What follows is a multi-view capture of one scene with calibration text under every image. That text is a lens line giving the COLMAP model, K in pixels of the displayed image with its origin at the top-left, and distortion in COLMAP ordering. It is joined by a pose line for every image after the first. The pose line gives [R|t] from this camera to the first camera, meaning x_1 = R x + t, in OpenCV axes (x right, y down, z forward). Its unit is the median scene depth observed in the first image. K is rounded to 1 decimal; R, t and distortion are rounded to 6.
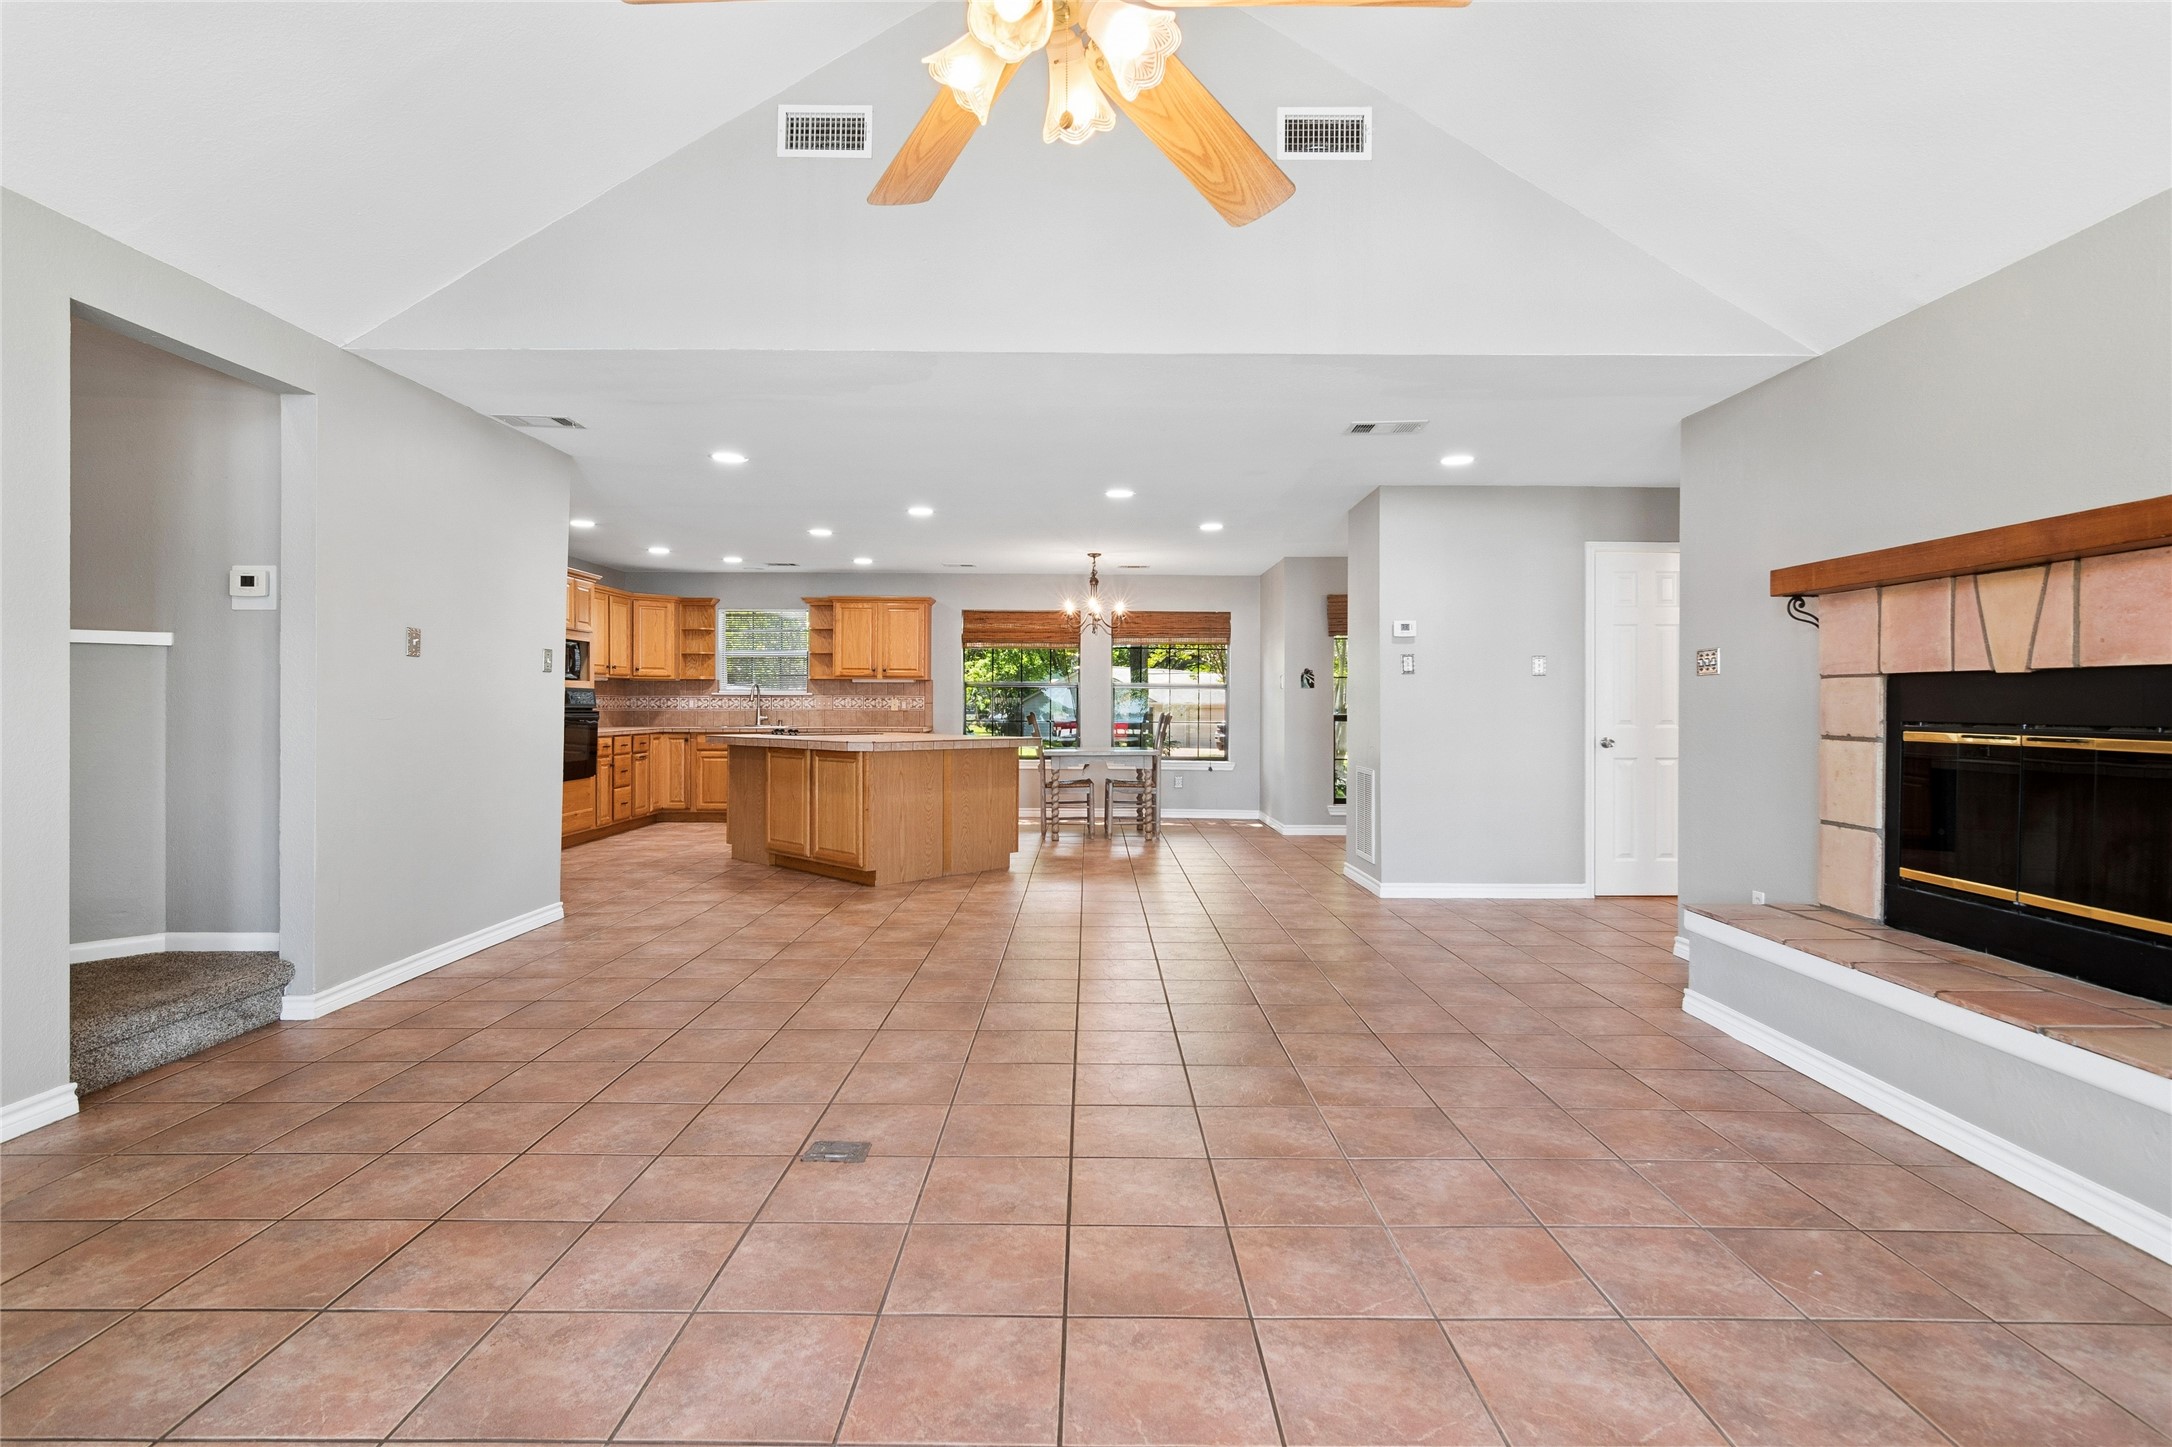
lens RADIAL K [[1055.7, 0, 1098.3], [0, 1055.7, 715.6], [0, 0, 1]] dist [-0.002001, 0.001335]
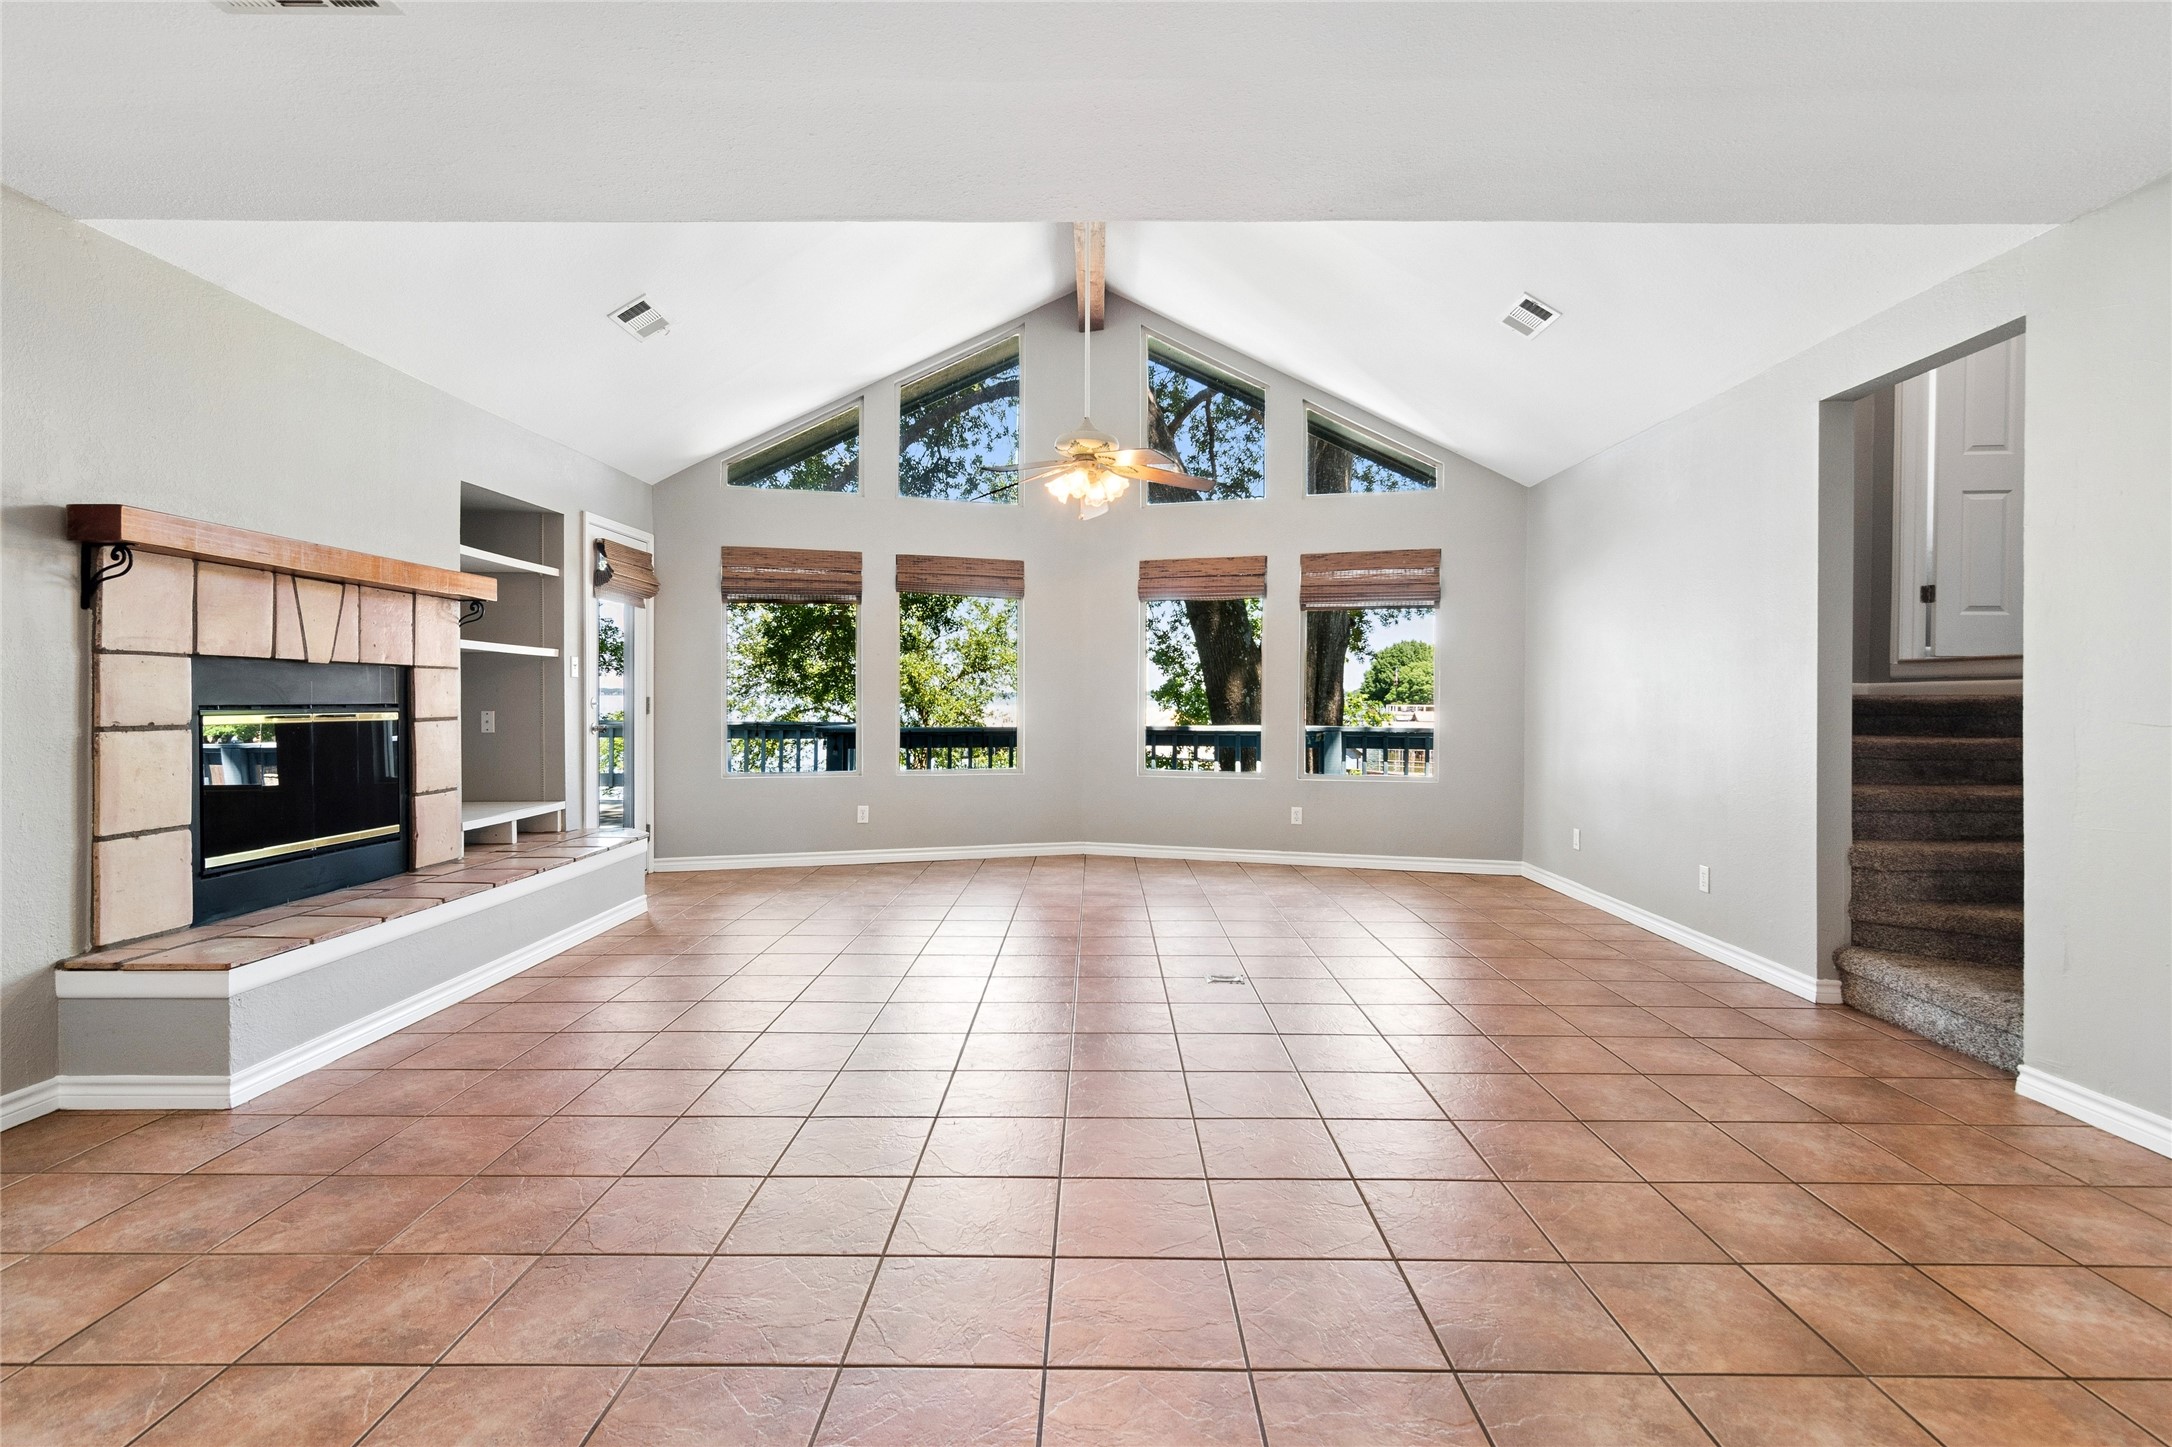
lens RADIAL K [[1055.7, 0, 1100.5], [0, 1055.7, 696.2], [0, 0, 1]] dist [-0.002001, 0.001335]
pose [[-0.999950, -0.007389, 0.006779, -0.048346], [-0.007312, 0.999909, 0.011308, -0.018115], [-0.006862, 0.011257, -0.999913, 1.795246]]
